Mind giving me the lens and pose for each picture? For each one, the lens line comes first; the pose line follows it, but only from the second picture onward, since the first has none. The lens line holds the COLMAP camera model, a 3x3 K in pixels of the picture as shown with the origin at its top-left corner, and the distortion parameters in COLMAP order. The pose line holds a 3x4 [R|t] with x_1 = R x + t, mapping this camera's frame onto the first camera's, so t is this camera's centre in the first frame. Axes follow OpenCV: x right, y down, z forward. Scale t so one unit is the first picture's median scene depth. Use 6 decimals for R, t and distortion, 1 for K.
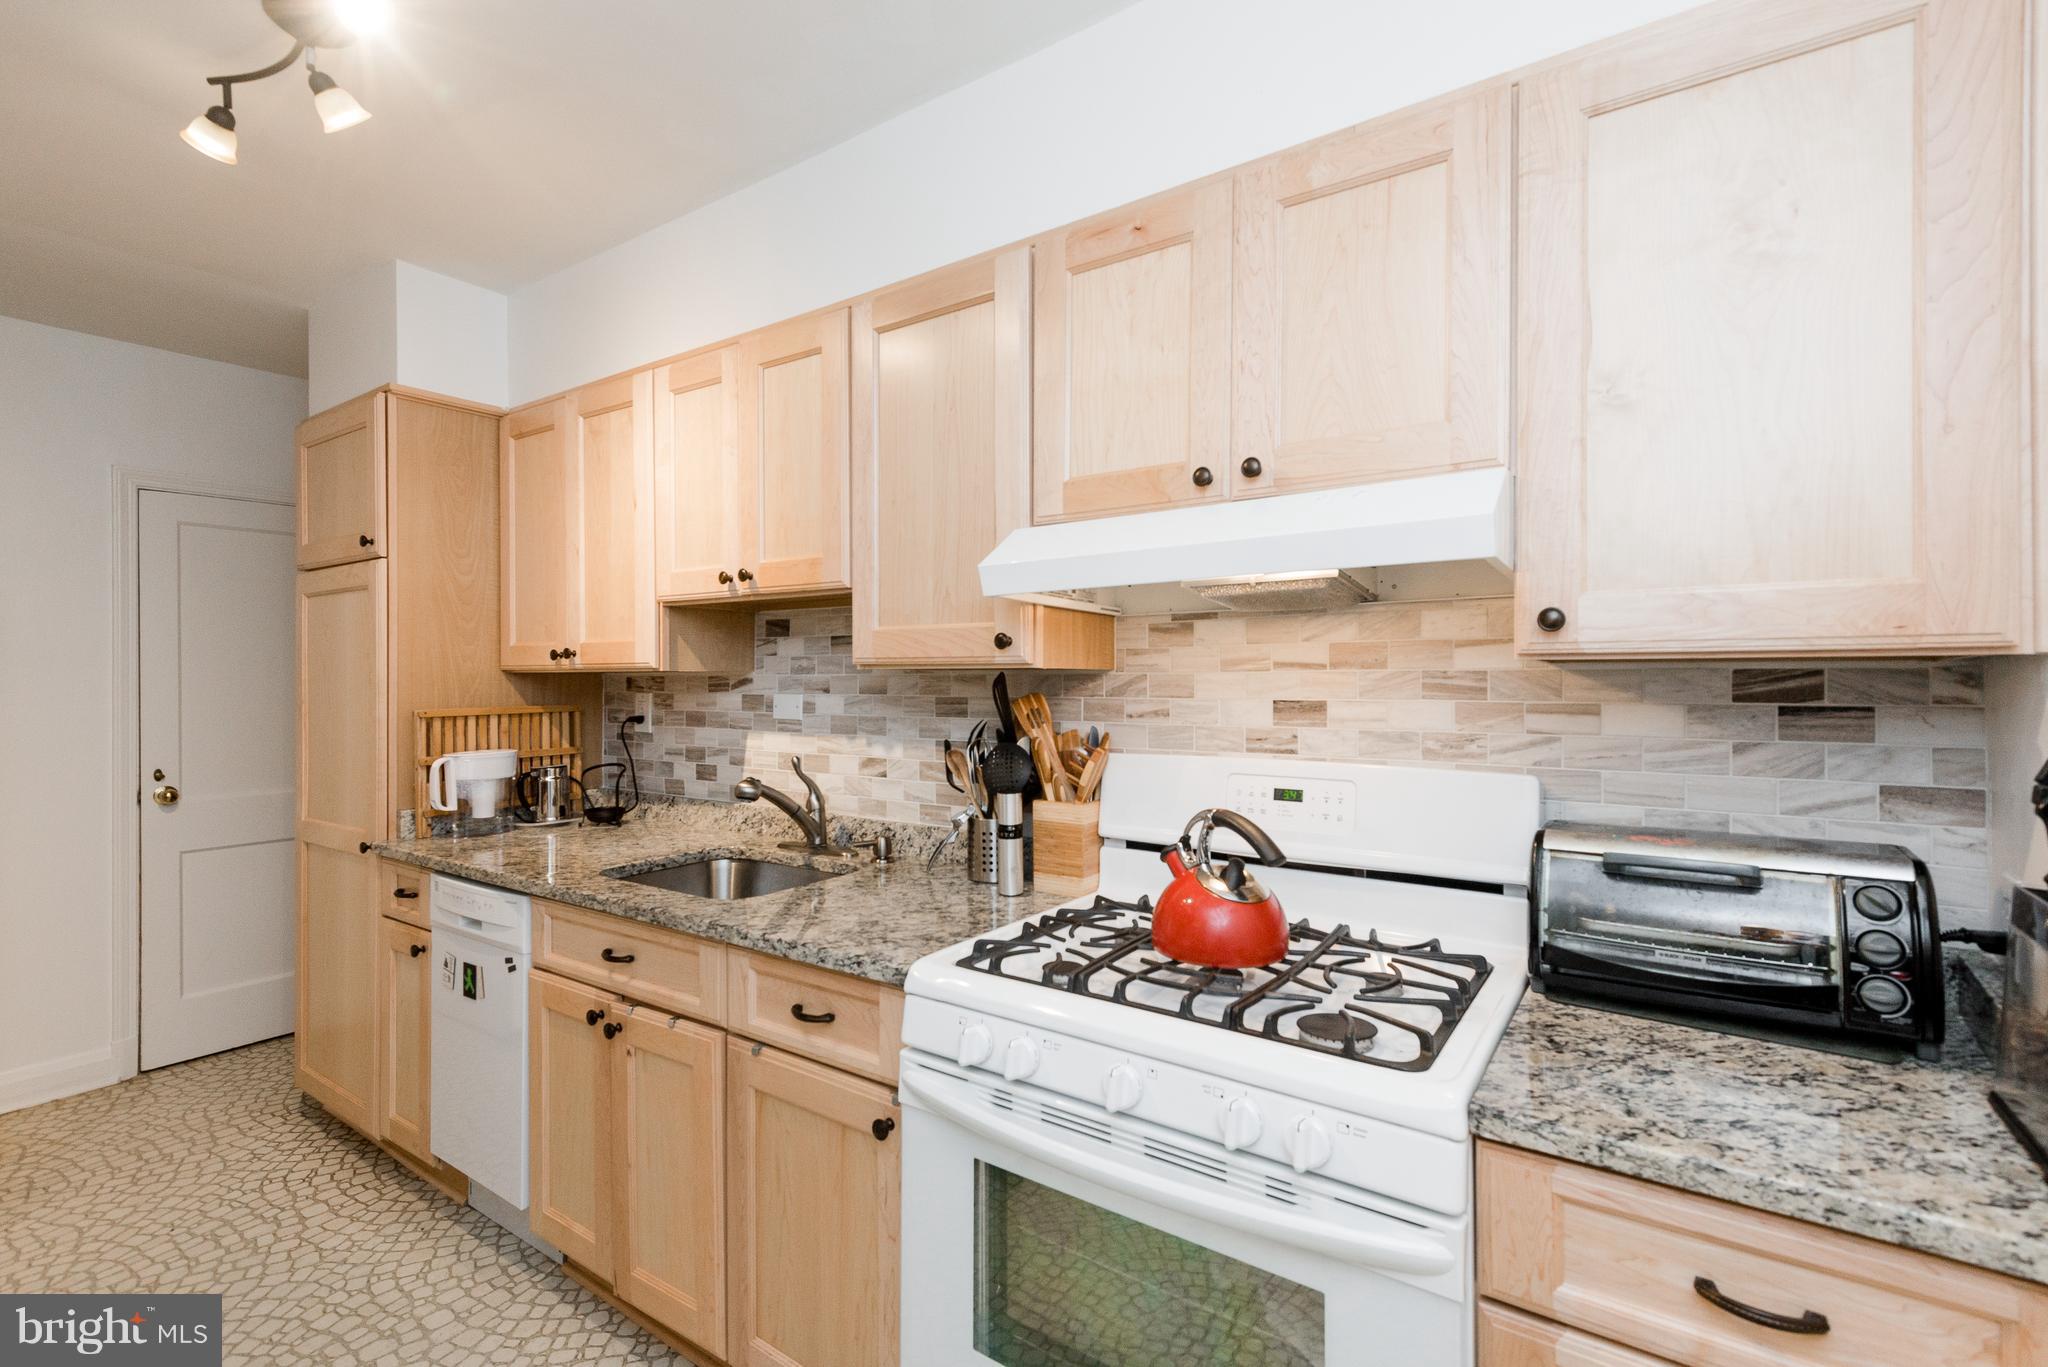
lens RADIAL K [[924.1, 0, 1024.7], [0, 924.1, 674.4], [0, 0, 1]] dist [0.013262, -0.000175]
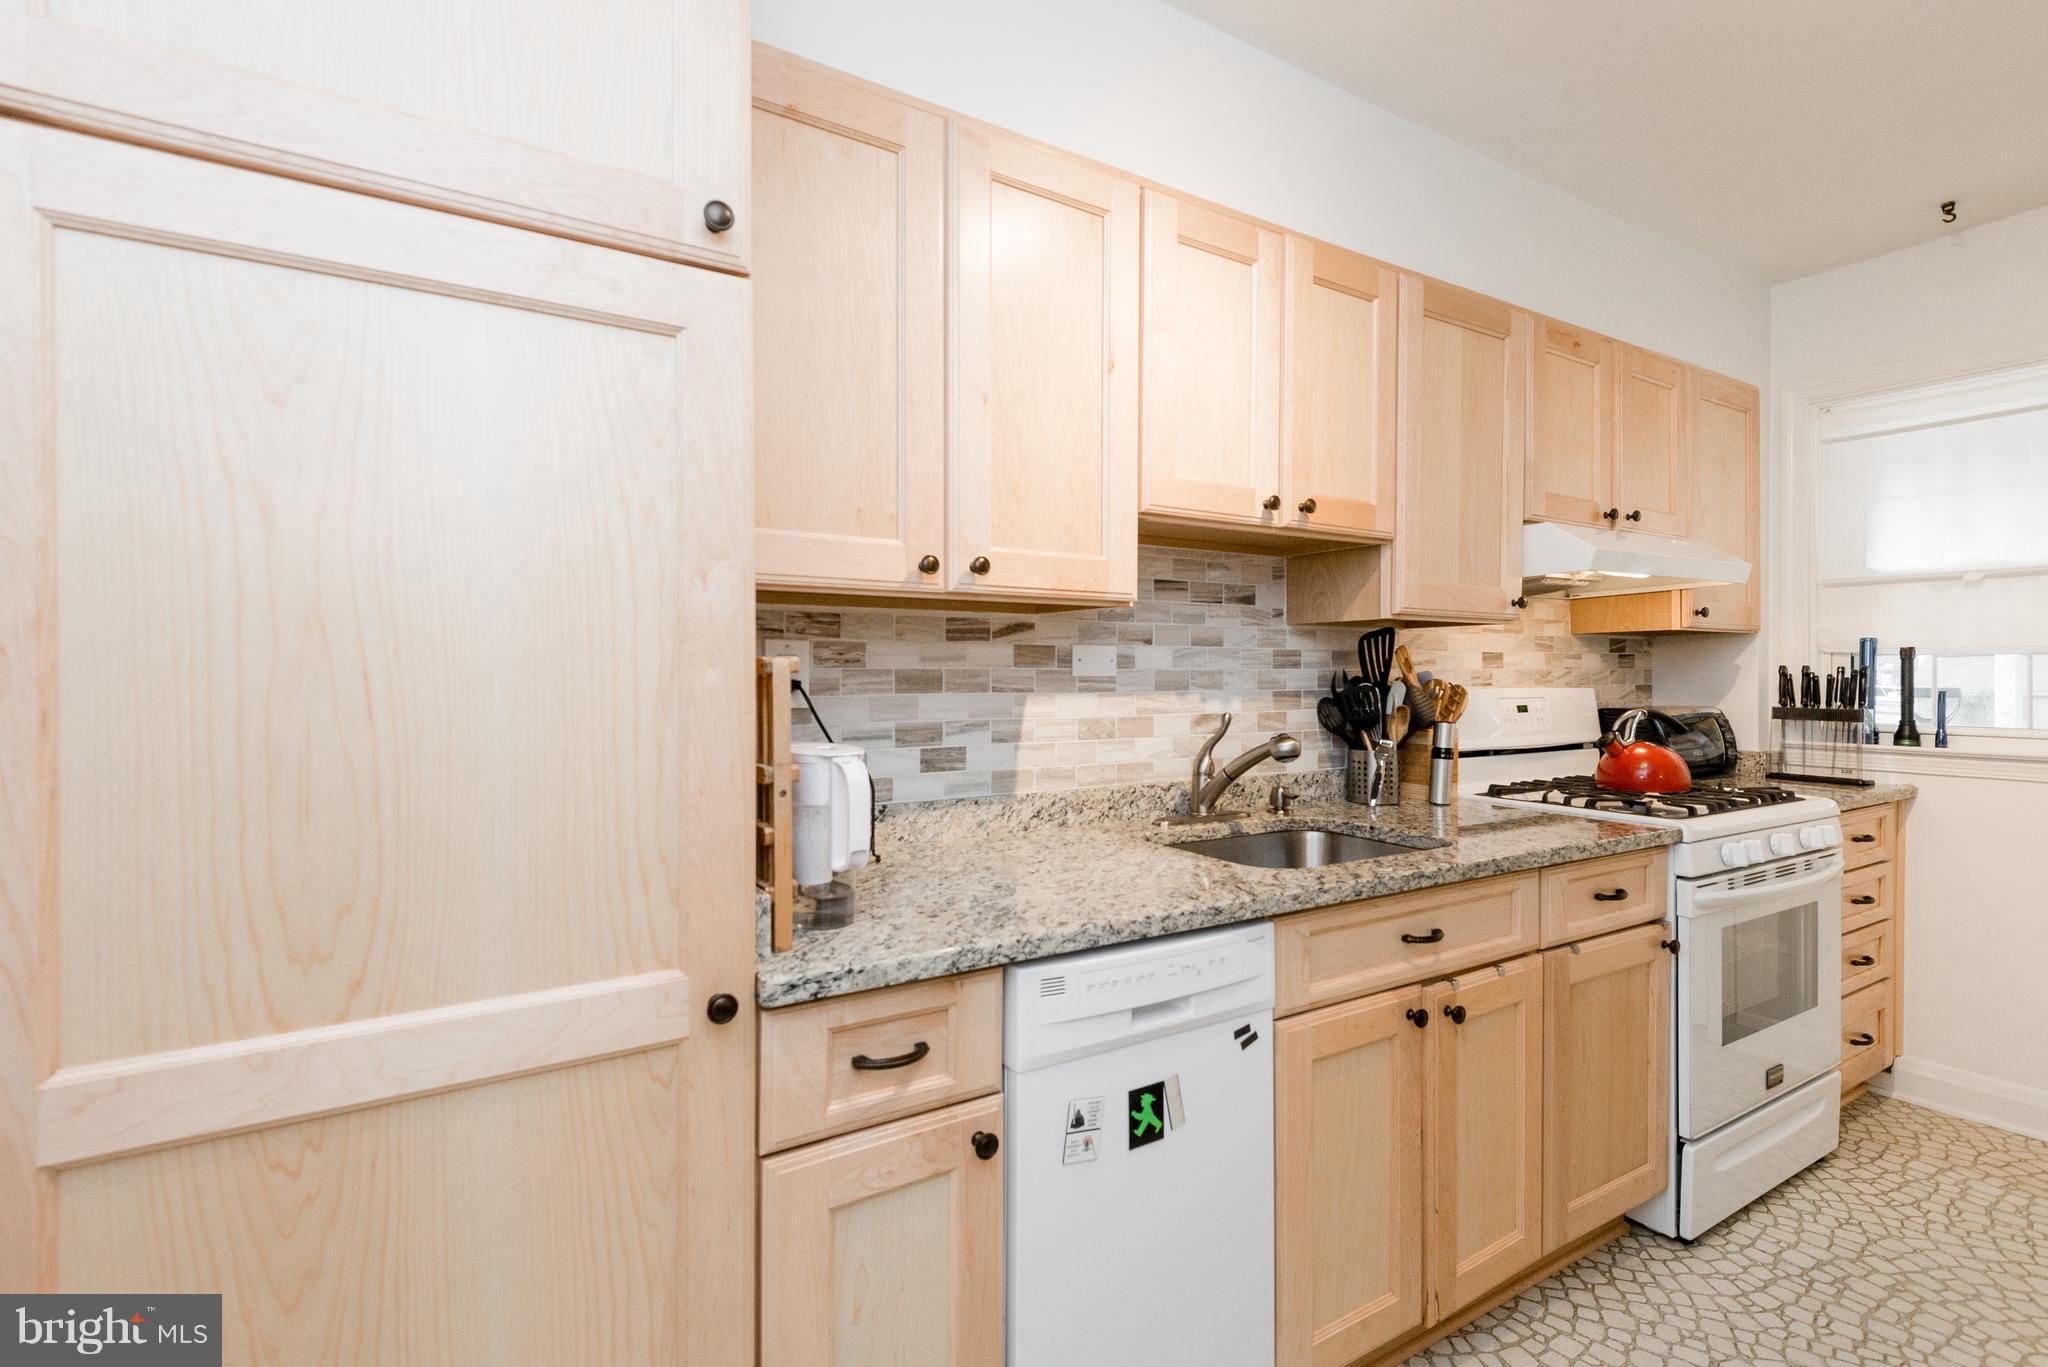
lens RADIAL K [[924.1, 0, 1024.7], [0, 924.1, 674.4], [0, 0, 1]] dist [0.013262, -0.000175]
pose [[0.413304, -0.002875, 0.910588, -1.084941], [-0.008510, 0.999939, 0.007020, 0.044757], [-0.910553, -0.010651, 0.413255, 0.775132]]
